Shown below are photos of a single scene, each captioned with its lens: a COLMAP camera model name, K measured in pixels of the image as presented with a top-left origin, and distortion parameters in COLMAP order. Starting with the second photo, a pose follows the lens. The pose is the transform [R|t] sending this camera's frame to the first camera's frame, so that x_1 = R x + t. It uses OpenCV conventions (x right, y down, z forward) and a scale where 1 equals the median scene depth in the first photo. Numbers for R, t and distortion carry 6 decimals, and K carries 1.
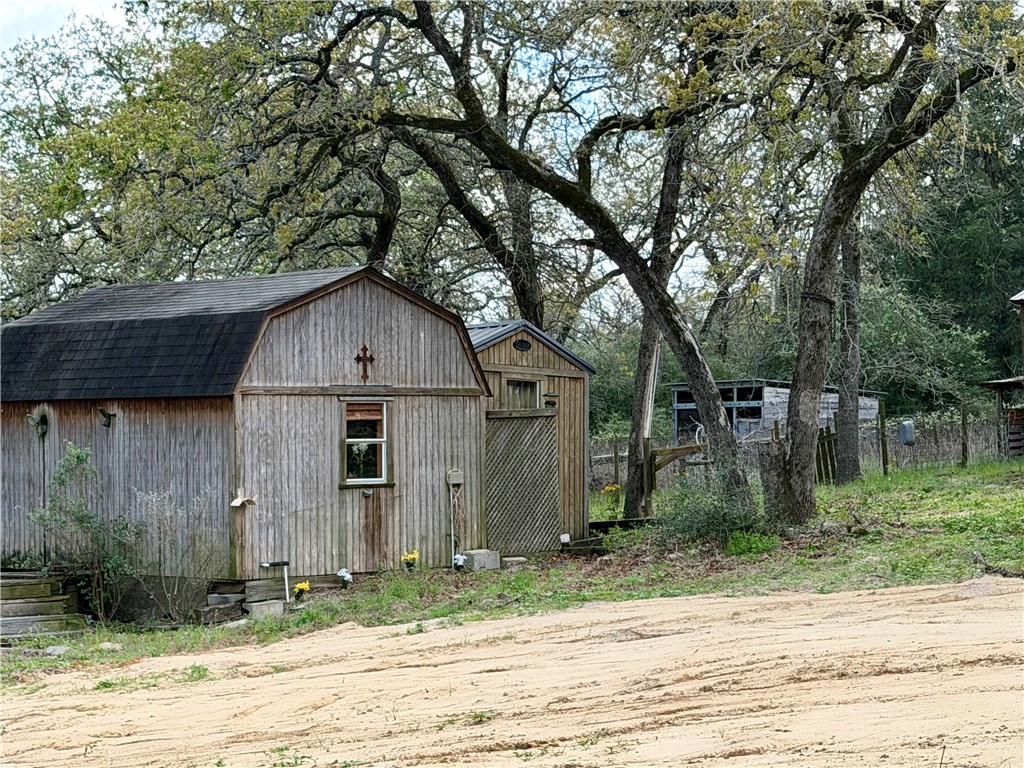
lens RADIAL K [[2414.6, 0, 512.0], [0, 2414.6, 384.1], [0, 0, 1]] dist [0.004004, 0.000000]
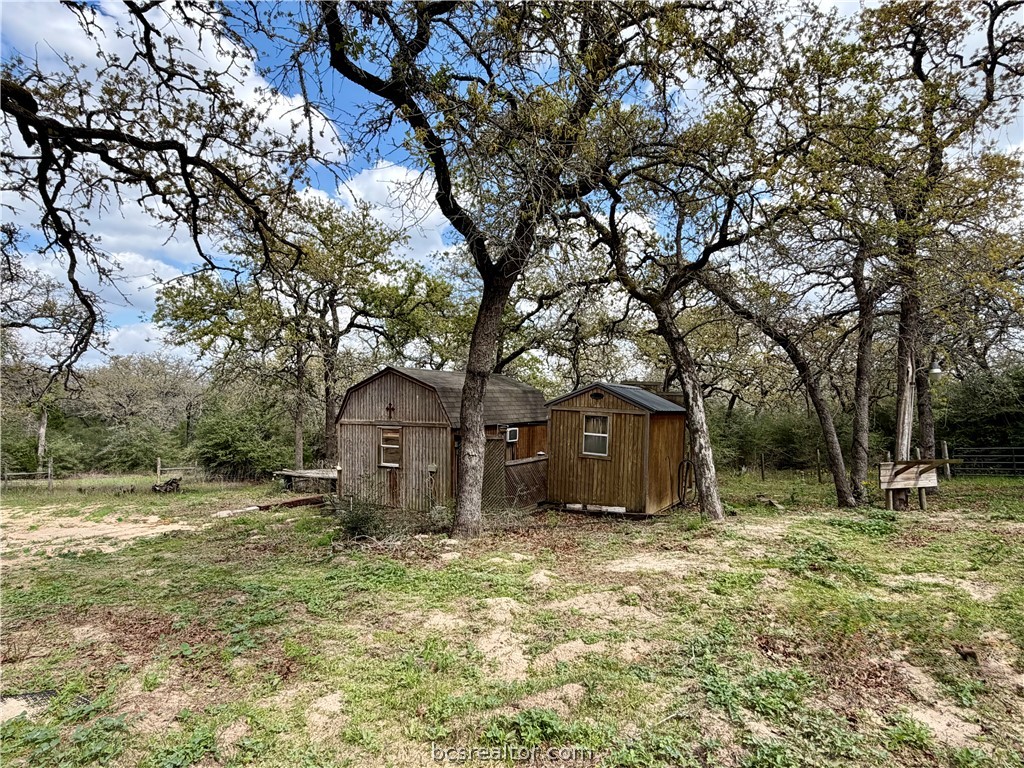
lens RADIAL K [[541.5, 0, 510.7], [0, 541.5, 384.2], [0, 0, 1]] dist [-0.001775, -0.000279]
pose [[0.229016, 0.013153, -0.973334, 0.443471], [0.022261, 0.999576, 0.018745, -0.039899], [0.973168, -0.025960, 0.228626, 0.994882]]
